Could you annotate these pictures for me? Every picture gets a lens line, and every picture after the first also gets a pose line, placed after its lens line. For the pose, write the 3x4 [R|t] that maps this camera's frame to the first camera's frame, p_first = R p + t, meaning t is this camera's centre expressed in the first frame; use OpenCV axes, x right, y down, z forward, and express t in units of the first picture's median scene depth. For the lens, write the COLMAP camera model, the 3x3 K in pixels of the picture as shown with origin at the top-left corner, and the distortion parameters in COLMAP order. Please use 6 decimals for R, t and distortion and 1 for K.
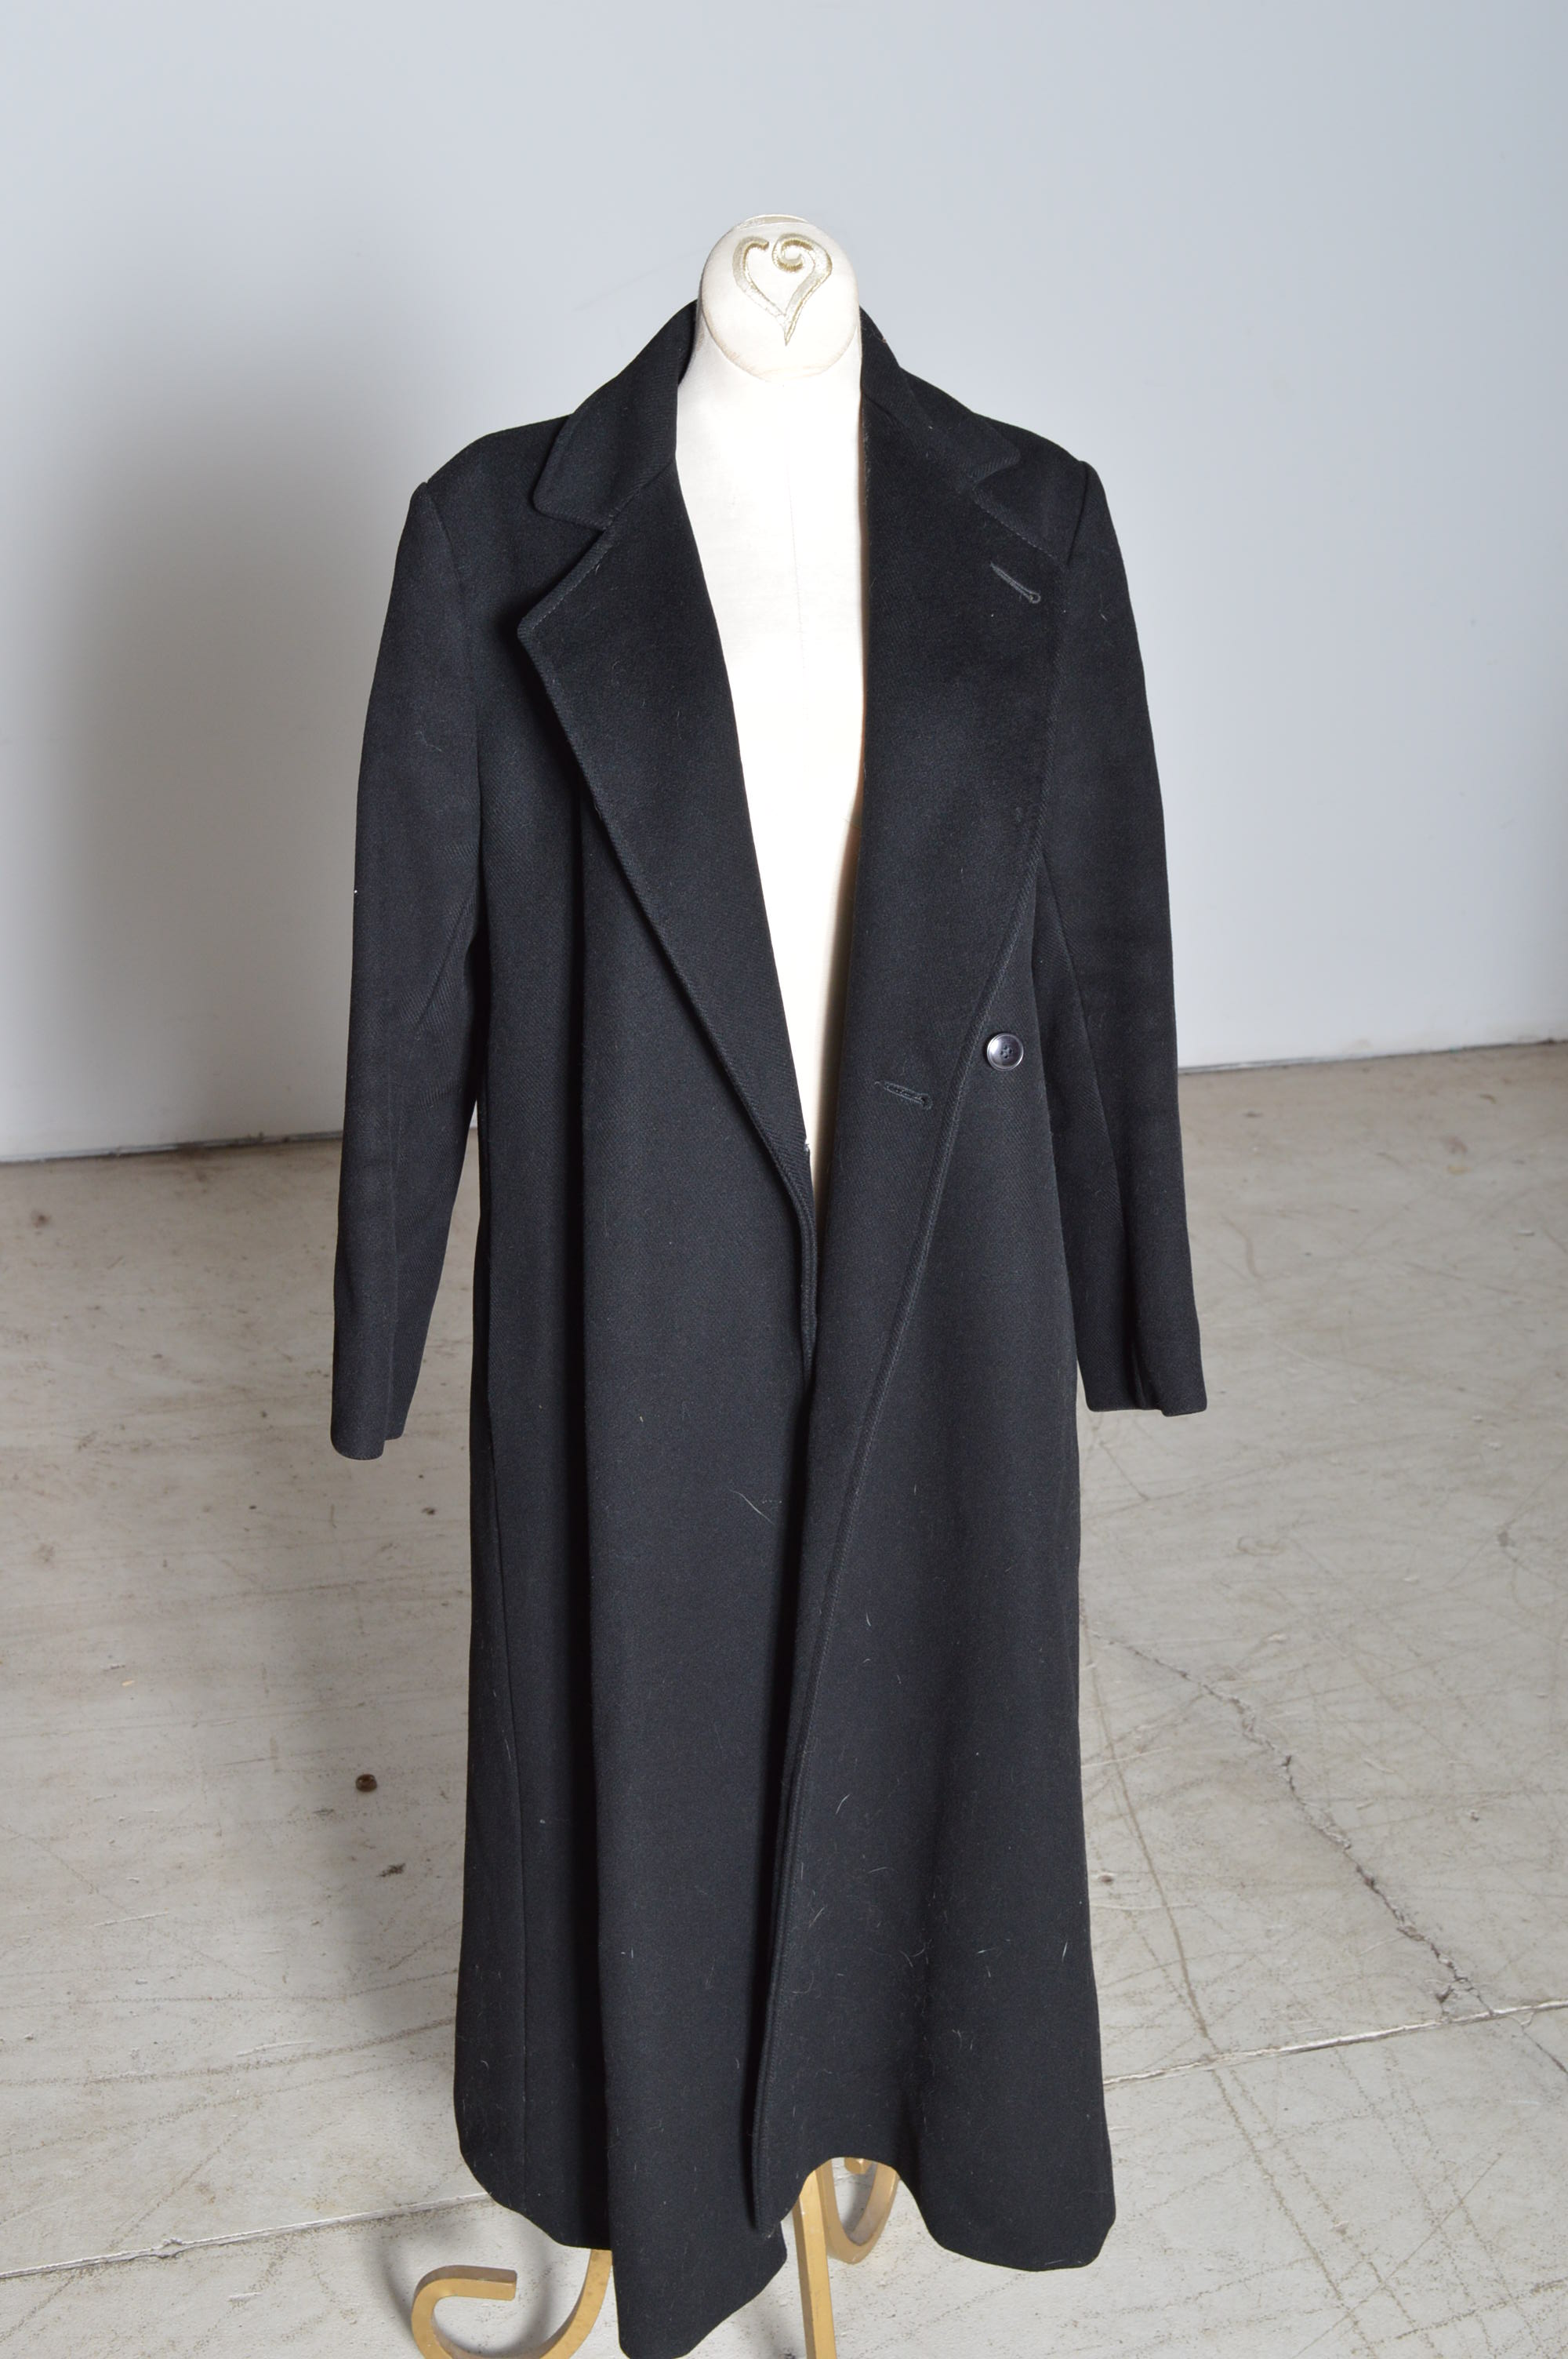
lens RADIAL K [[3116.3, 0, 781.4], [0, 3116.3, 1195.2], [0, 0, 1]] dist [-0.035966, 0.000000]
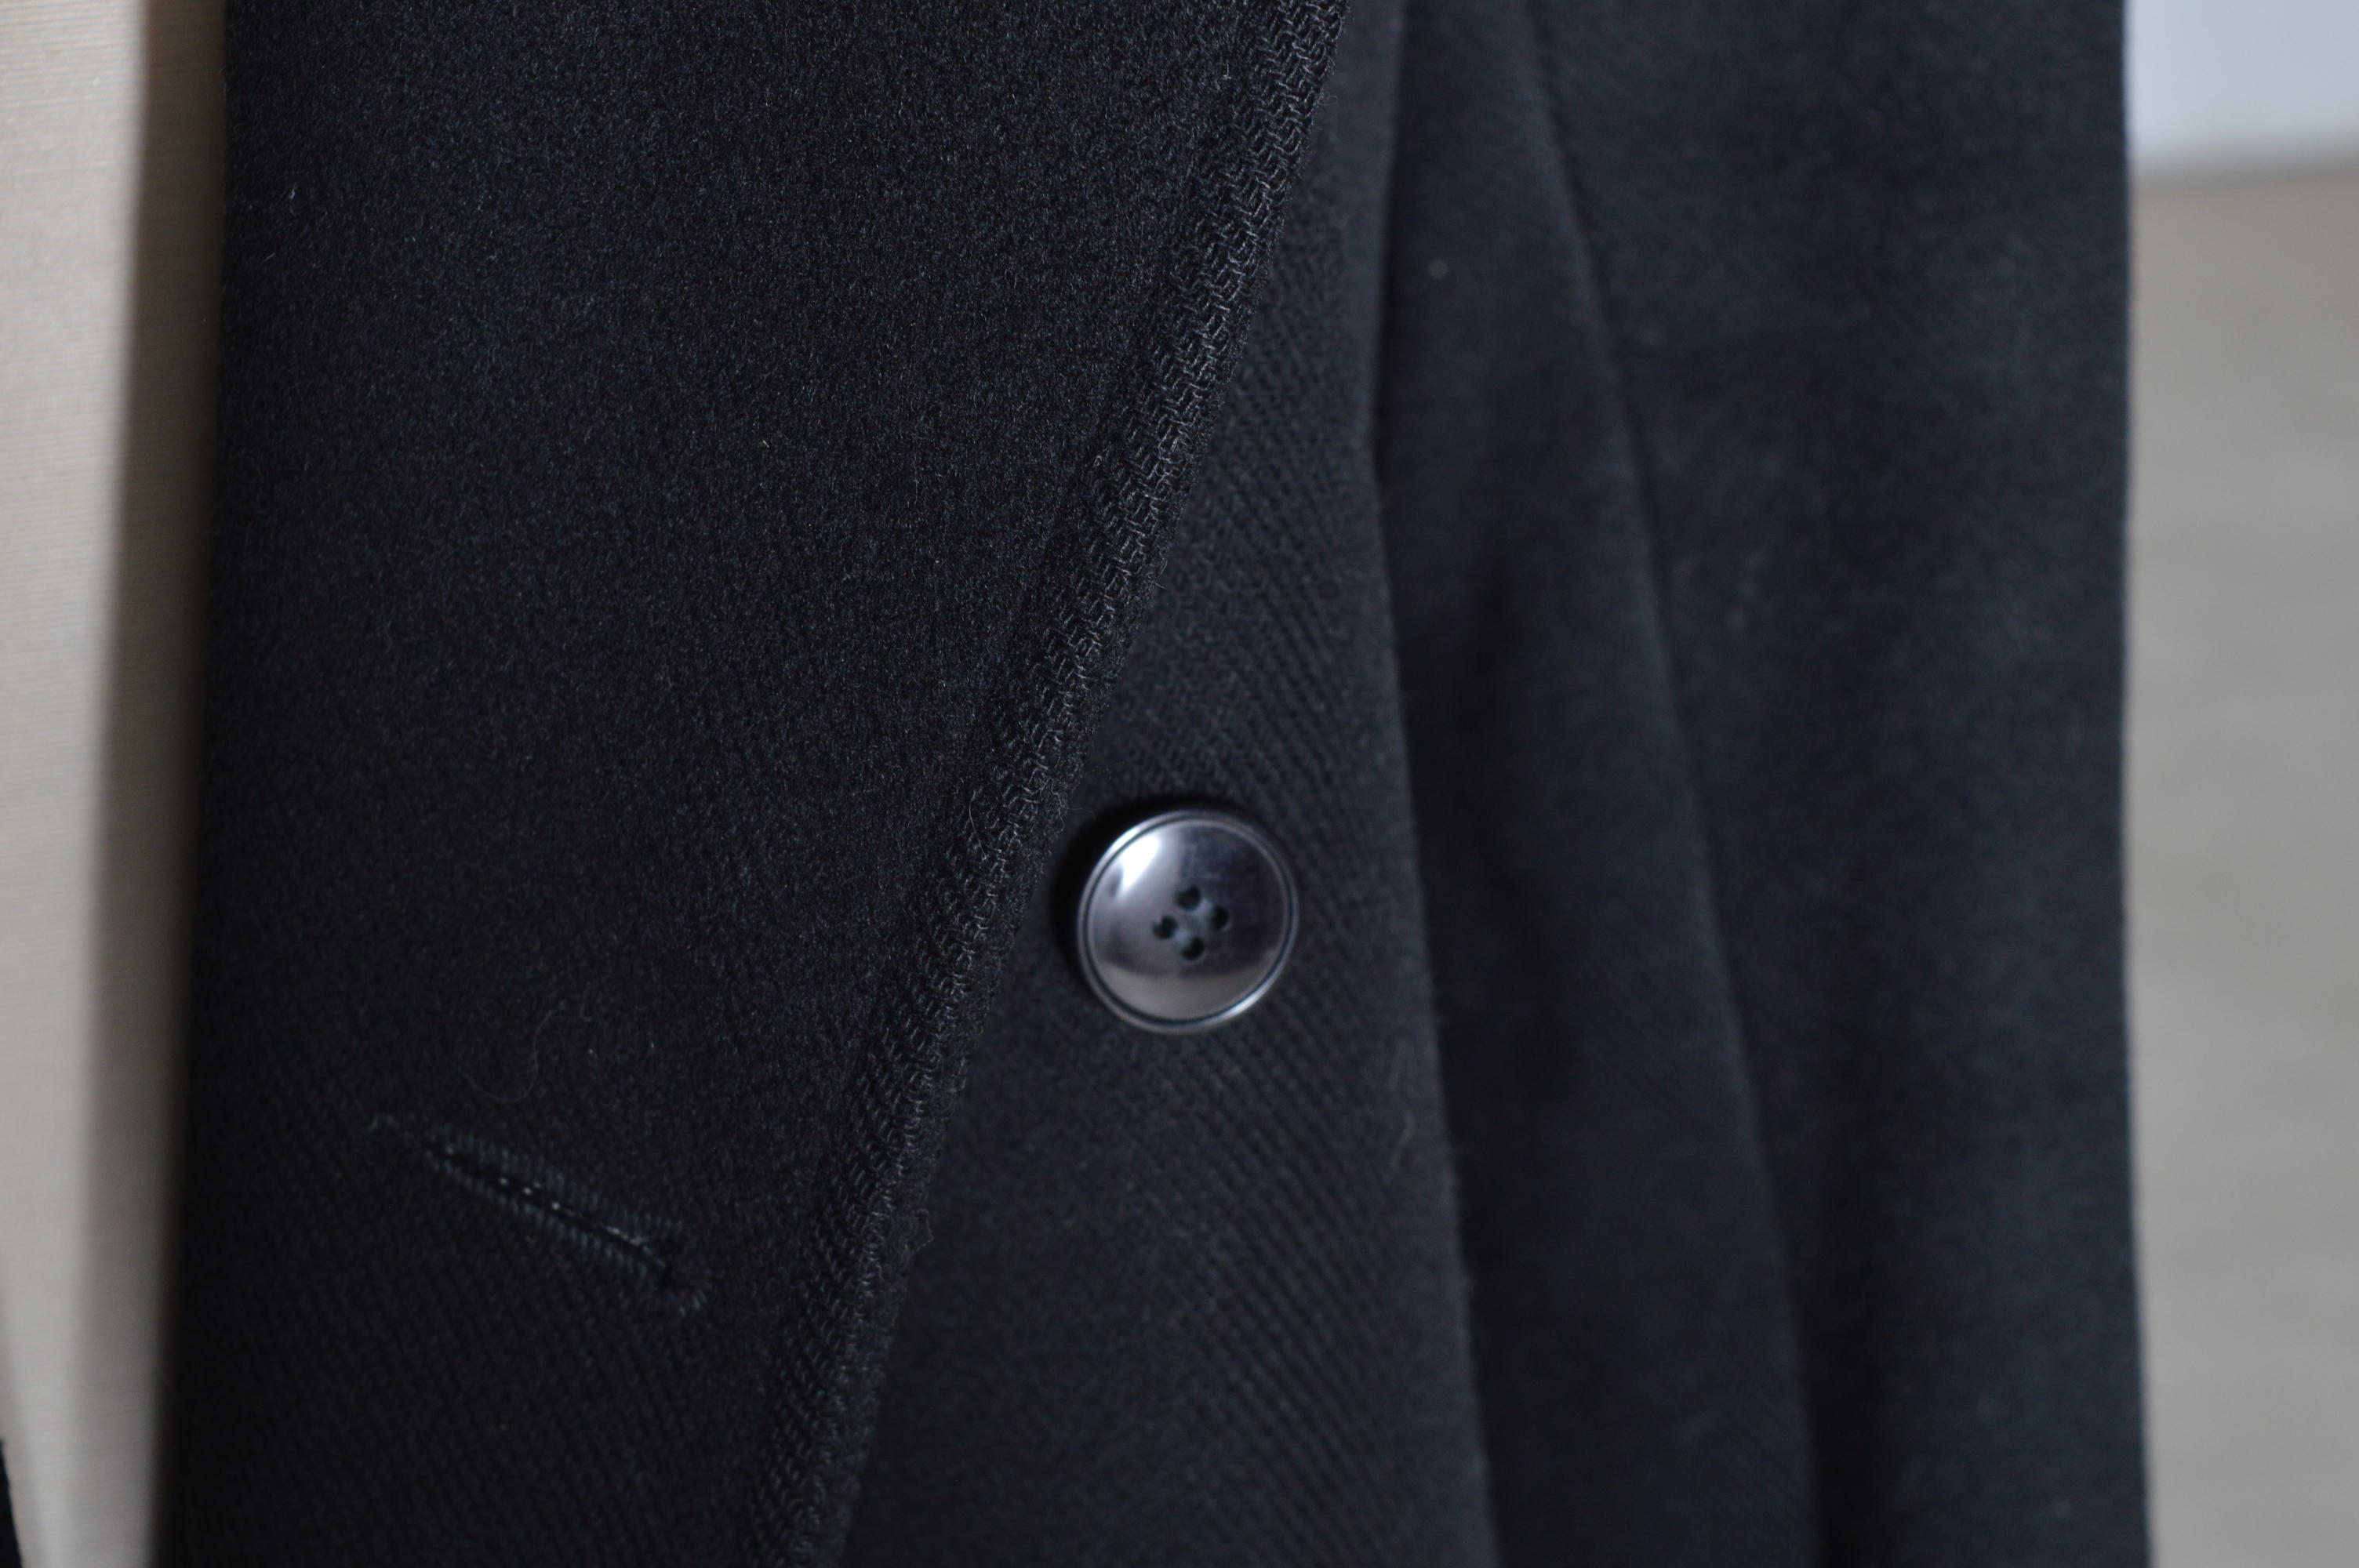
lens RADIAL K [[5645.2, 0, 1179.5], [0, 5645.2, 784.1], [0, 0, 1]] dist [-0.367893, 0.000000]
pose [[0.999267, 0.014399, 0.035473, 0.058142], [-0.017518, 0.995855, 0.089247, -0.075439], [-0.034041, -0.089803, 0.995378, 0.679130]]
